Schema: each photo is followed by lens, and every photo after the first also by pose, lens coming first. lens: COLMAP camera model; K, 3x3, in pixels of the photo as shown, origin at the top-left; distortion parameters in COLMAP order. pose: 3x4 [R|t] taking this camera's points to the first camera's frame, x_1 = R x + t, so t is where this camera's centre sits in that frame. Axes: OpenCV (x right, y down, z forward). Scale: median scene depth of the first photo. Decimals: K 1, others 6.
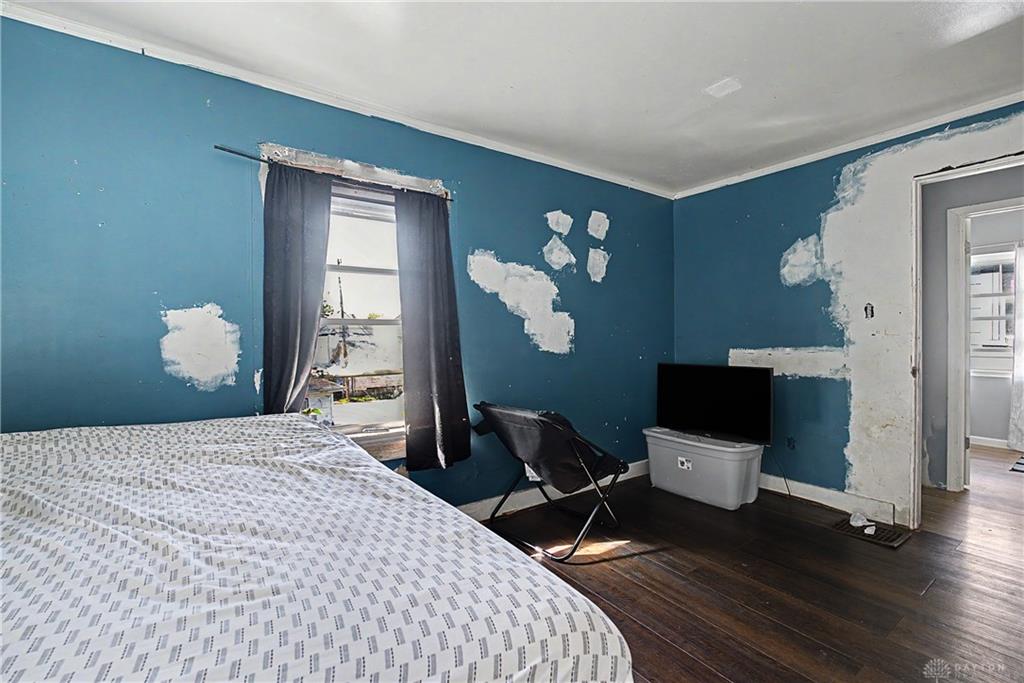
lens RADIAL K [[458.2, 0, 509.2], [0, 458.2, 338.8], [0, 0, 1]] dist [-0.013485, 0.001901]
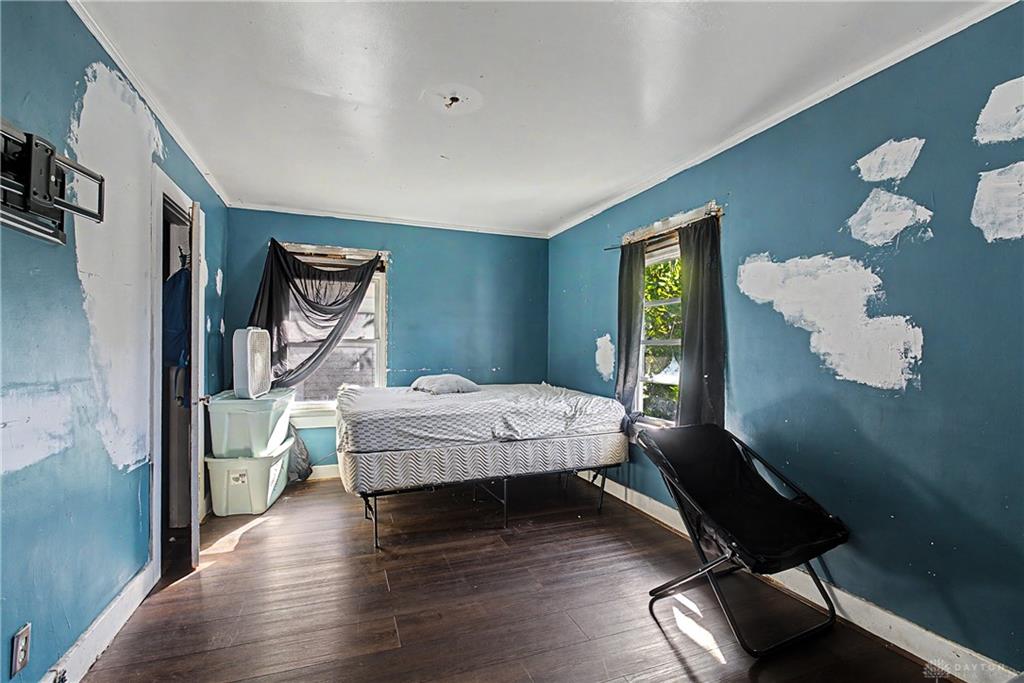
lens RADIAL K [[458.2, 0, 508.4], [0, 458.2, 344.8], [0, 0, 1]] dist [-0.013485, 0.001901]
pose [[-0.250832, -0.000095, -0.968031, 0.815806], [-0.004251, 0.999990, 0.001003, -0.021935], [0.968021, 0.004367, -0.250830, 0.703643]]
